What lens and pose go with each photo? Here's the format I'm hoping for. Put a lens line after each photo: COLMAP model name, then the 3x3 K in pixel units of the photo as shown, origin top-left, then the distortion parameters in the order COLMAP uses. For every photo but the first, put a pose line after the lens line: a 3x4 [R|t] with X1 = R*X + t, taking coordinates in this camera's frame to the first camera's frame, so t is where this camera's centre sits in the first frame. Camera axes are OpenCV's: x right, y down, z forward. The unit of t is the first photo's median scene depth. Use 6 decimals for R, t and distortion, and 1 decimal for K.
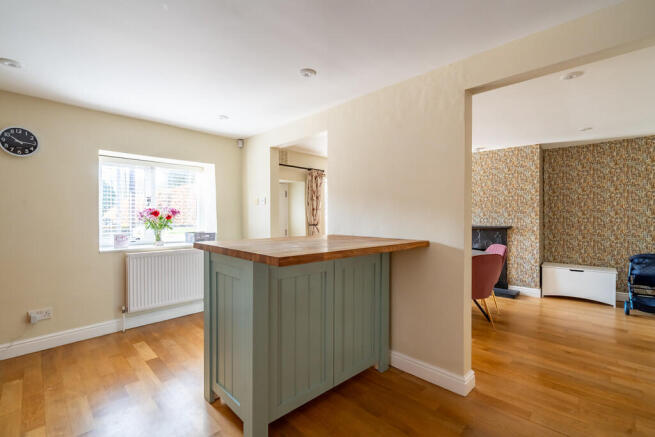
lens RADIAL K [[302.2, 0, 318.2], [0, 302.2, 220.2], [0, 0, 1]] dist [-0.004515, 0.002194]
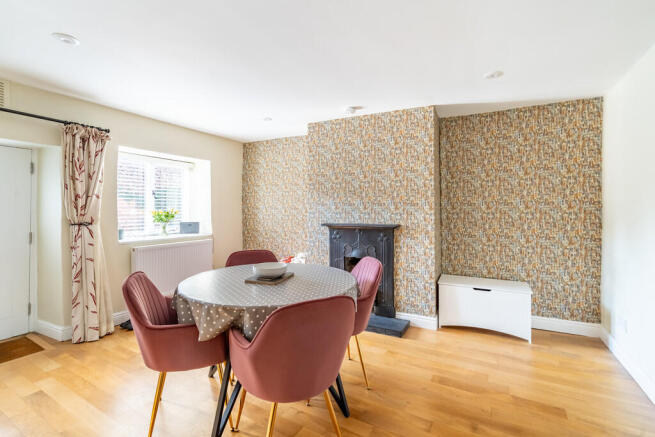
lens RADIAL K [[302.2, 0, 318.8], [0, 302.2, 206.7], [0, 0, 1]] dist [-0.004515, 0.002194]
pose [[0.970172, 0.006501, 0.242332, 0.306126], [-0.001083, 0.999747, -0.022483, -0.005433], [-0.242417, 0.021550, 0.969933, 0.390975]]
